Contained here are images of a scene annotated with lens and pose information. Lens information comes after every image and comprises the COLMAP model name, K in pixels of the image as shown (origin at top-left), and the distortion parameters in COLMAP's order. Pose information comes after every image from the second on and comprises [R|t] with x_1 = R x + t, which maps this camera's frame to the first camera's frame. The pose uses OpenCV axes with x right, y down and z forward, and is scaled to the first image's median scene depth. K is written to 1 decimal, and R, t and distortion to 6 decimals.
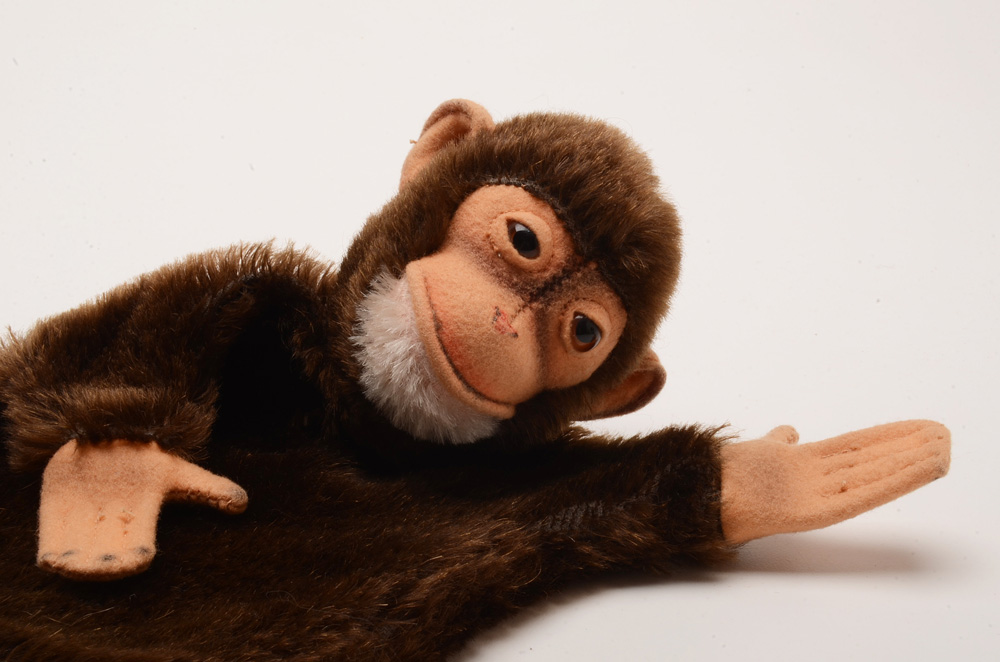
lens RADIAL K [[1707.6, 0, 494.5], [0, 1707.6, 328.1], [0, 0, 1]] dist [-0.032841, 0.000000]
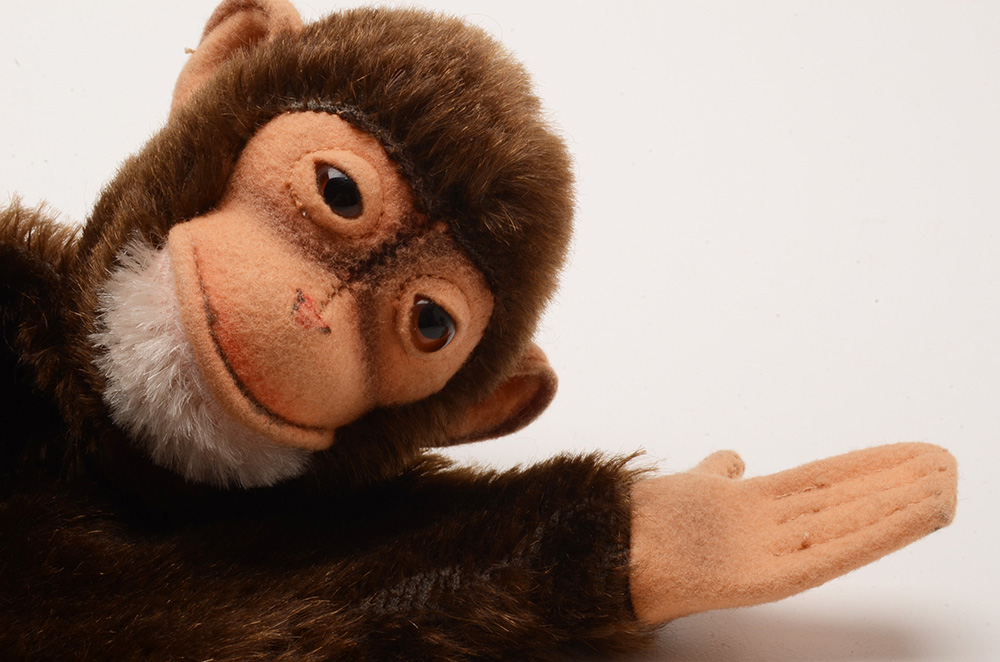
lens RADIAL K [[2096.6, 0, 507.5], [0, 2096.6, 328.4], [0, 0, 1]] dist [-0.010029, 0.000000]
pose [[0.999044, -0.011942, 0.042052, 0.047821], [0.011250, 0.999798, 0.016639, -0.009471], [-0.042243, -0.016150, 0.998977, 0.149487]]
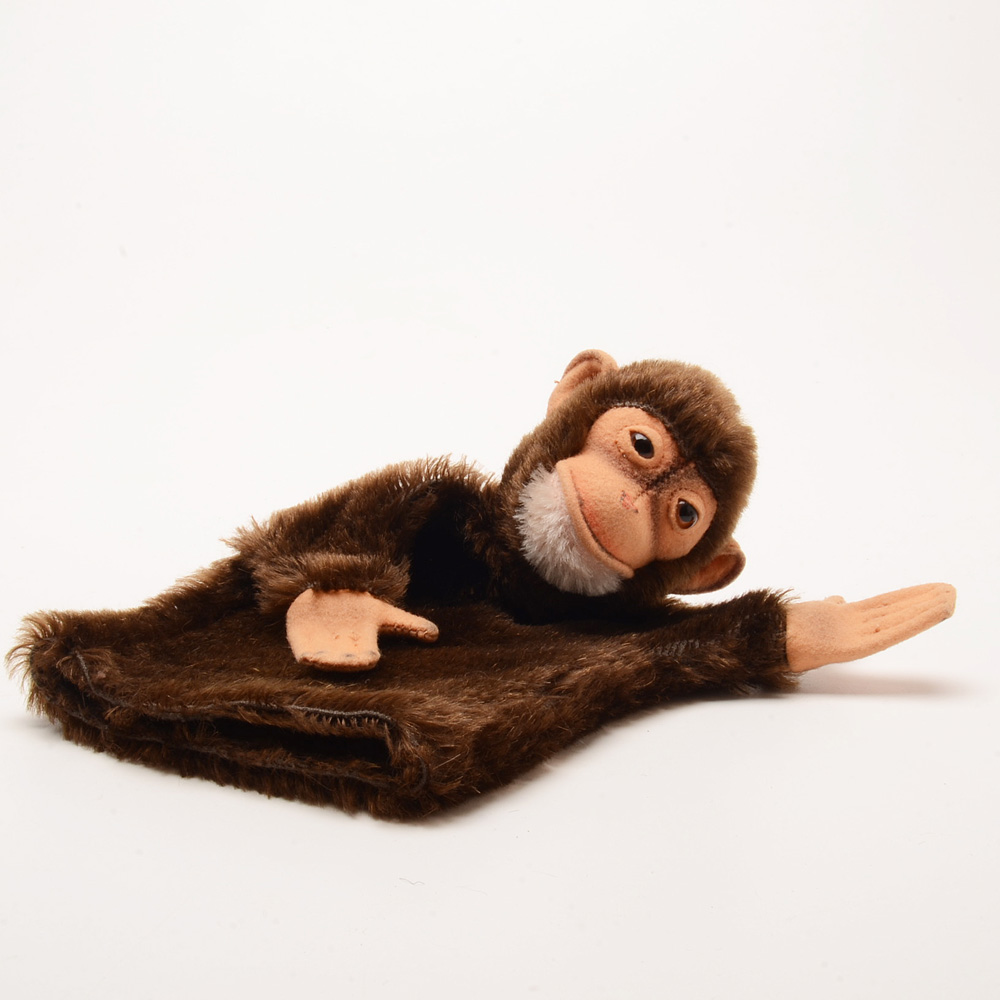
lens RADIAL K [[1942.3, 0, 503.0], [0, 1942.3, 499.1], [0, 0, 1]] dist [-0.006133, 0.000000]
pose [[0.999695, 0.010398, -0.022383, -0.058837], [-0.012945, 0.993067, -0.116833, 0.173824], [0.021013, 0.117087, 0.992899, -0.547738]]
